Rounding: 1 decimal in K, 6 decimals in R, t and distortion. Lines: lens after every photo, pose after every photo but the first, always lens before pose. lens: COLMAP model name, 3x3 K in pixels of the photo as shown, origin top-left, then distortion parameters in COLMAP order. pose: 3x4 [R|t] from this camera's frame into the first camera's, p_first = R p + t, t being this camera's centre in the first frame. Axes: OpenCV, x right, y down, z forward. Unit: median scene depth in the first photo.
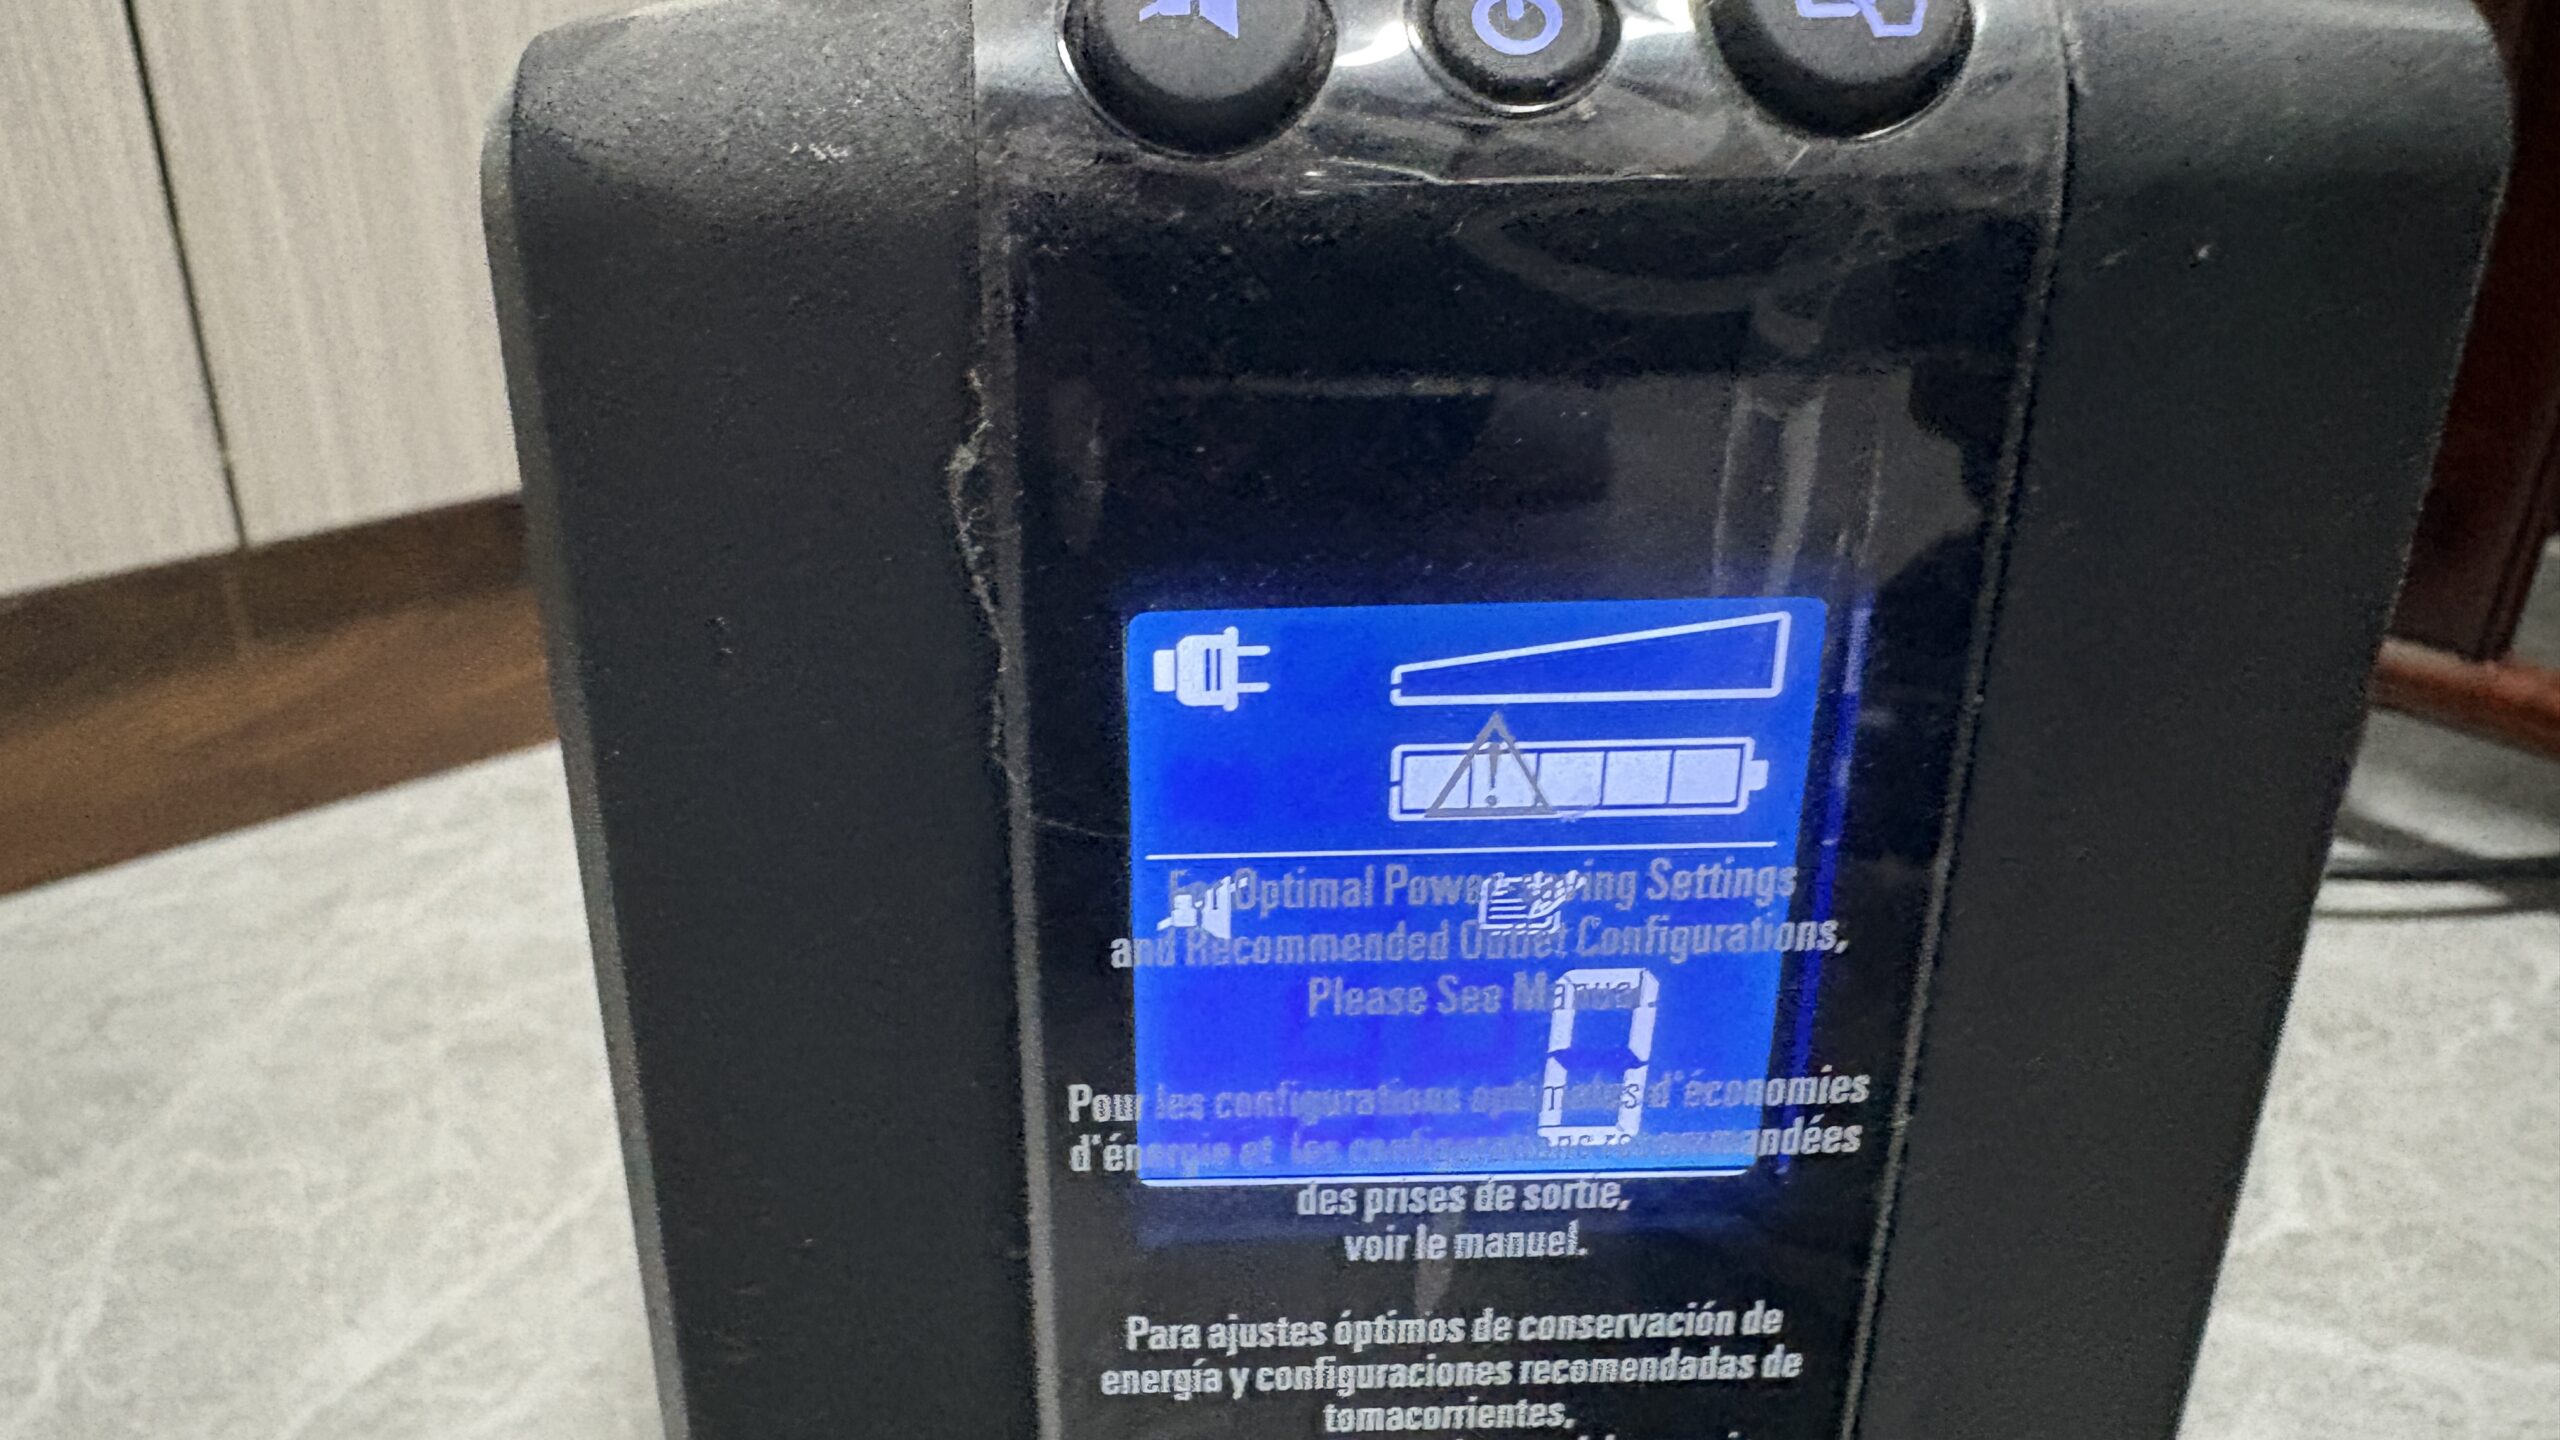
lens RADIAL K [[2019.3, 0, 1277.6], [0, 2019.3, 718.7], [0, 0, 1]] dist [-0.053308, -0.001898]
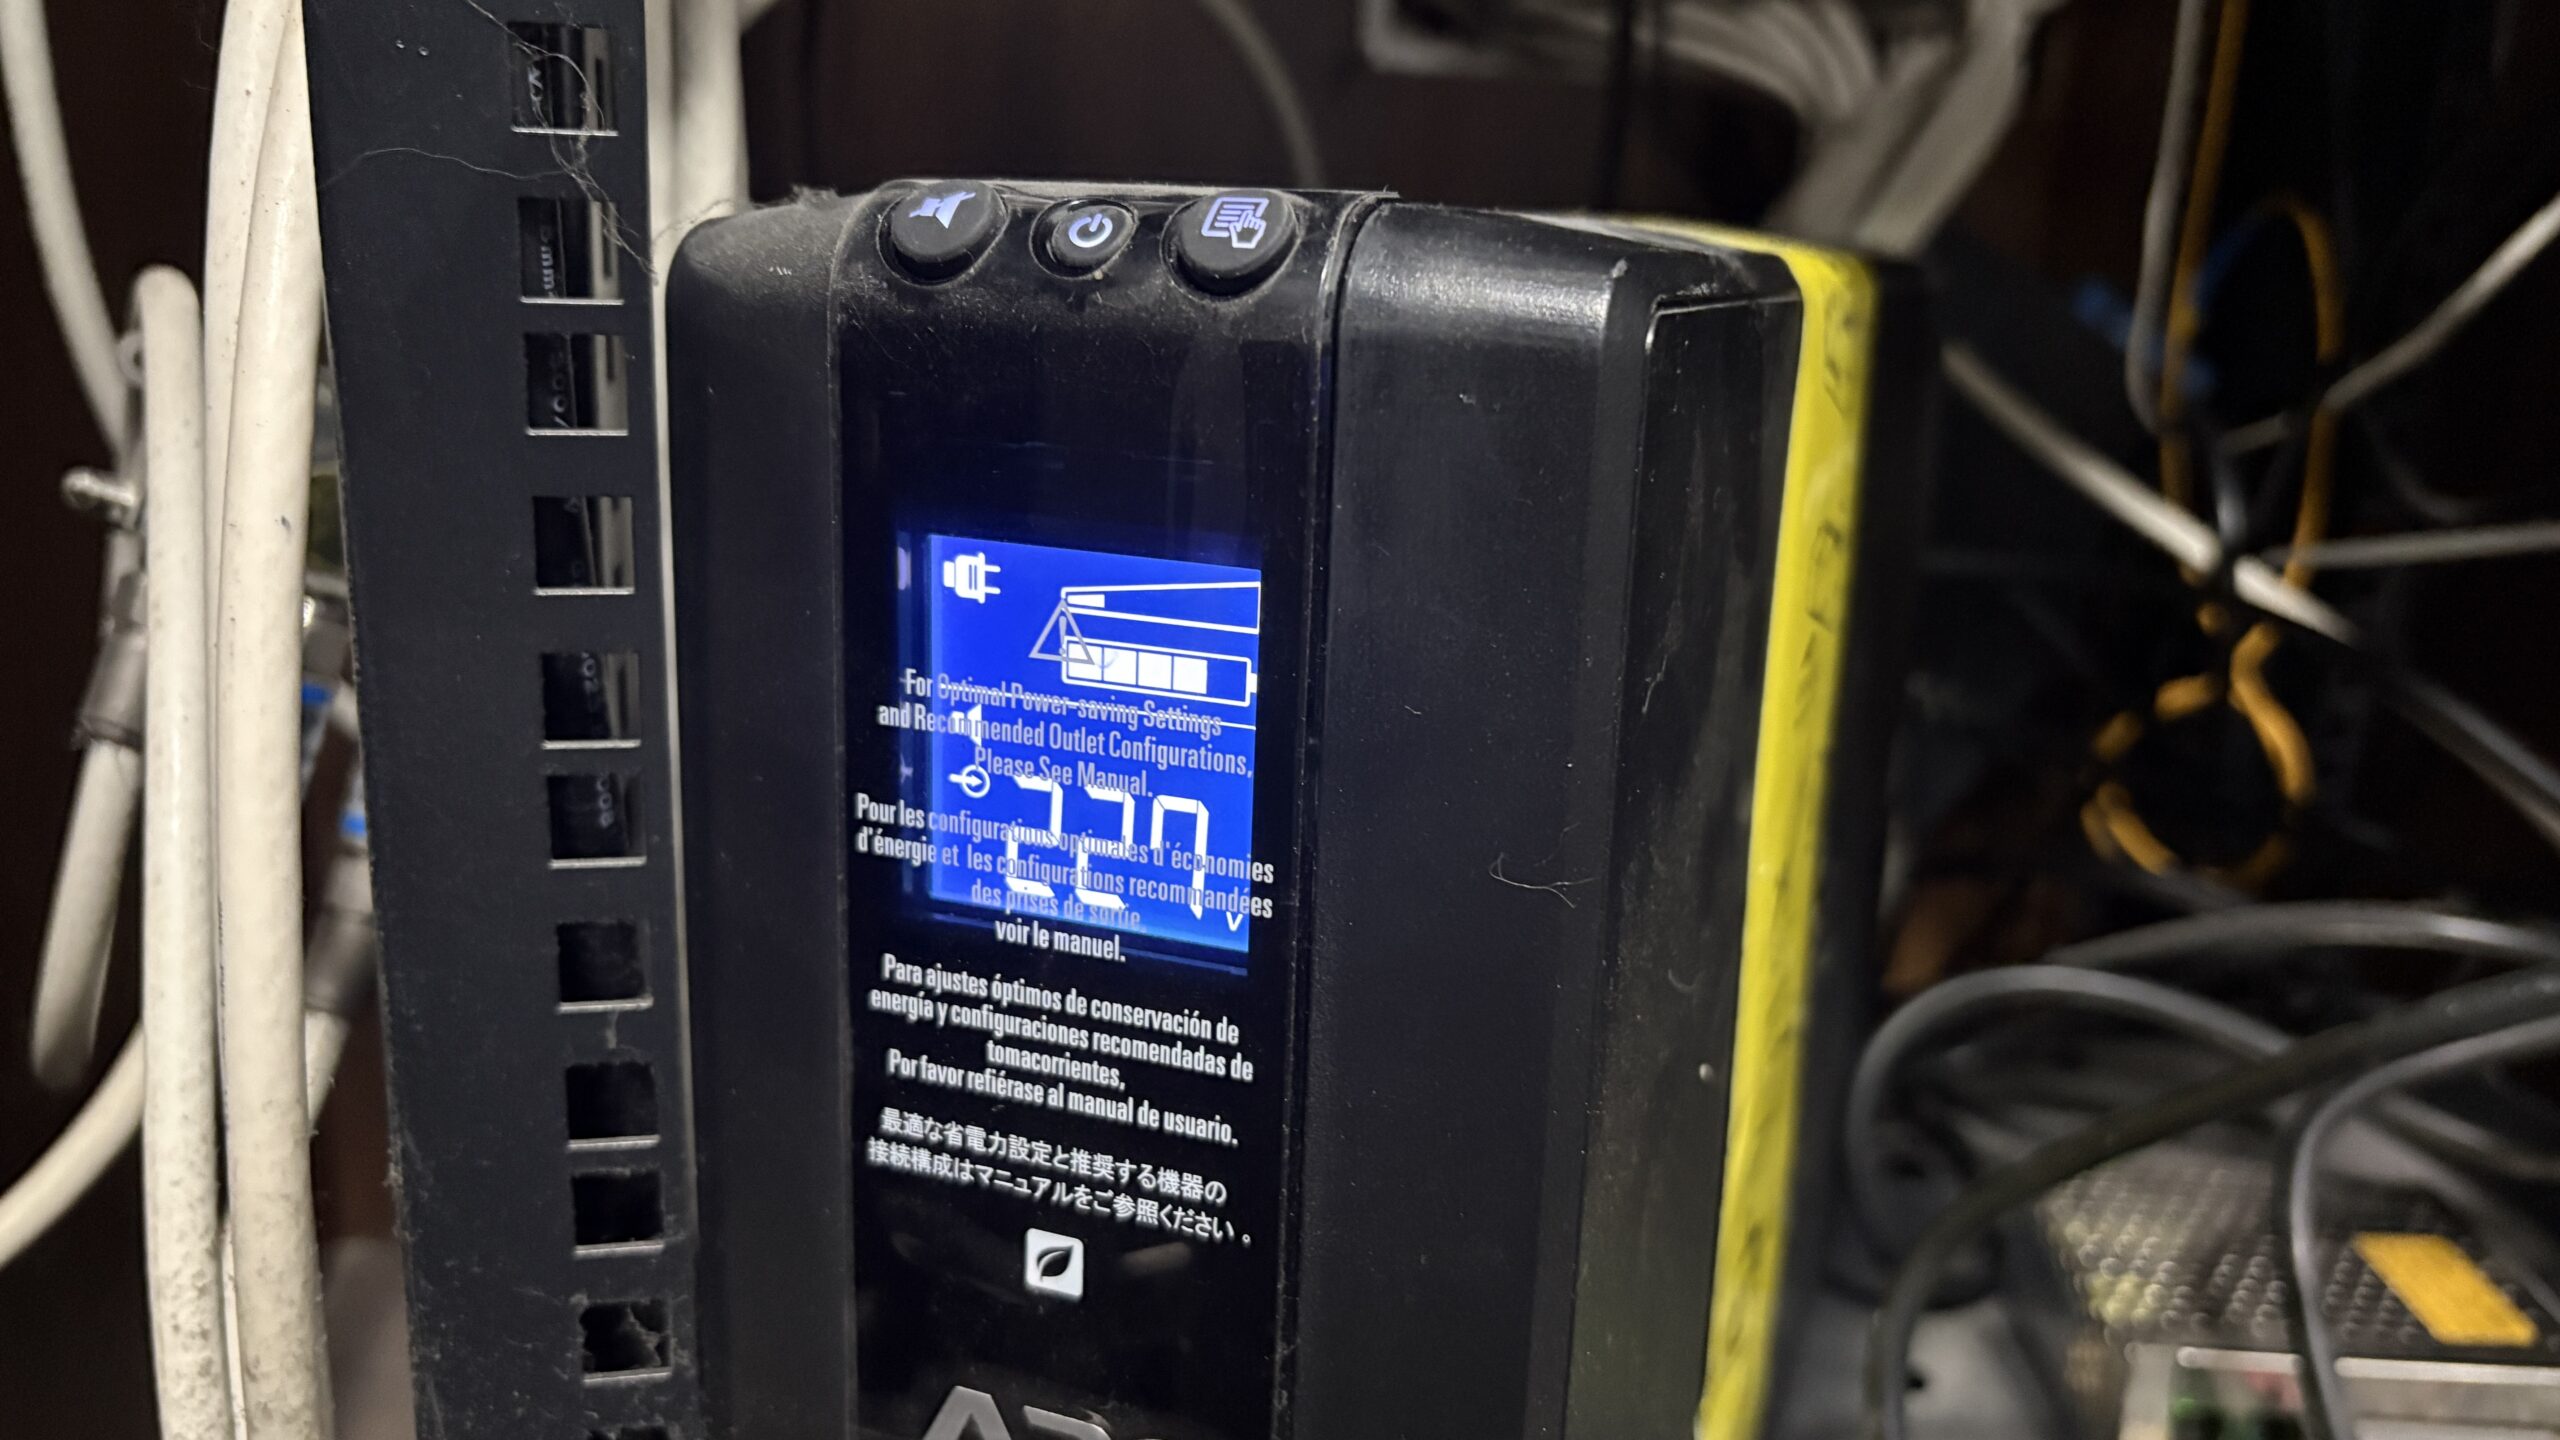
lens RADIAL K [[2019.3, 0, 1282.7], [0, 2019.3, 718.5], [0, 0, 1]] dist [-0.053308, -0.001898]
pose [[0.932456, 0.148680, -0.329272, 0.775604], [-0.196943, 0.973257, -0.118252, 0.238061], [0.302885, 0.175112, 0.936801, -0.538615]]
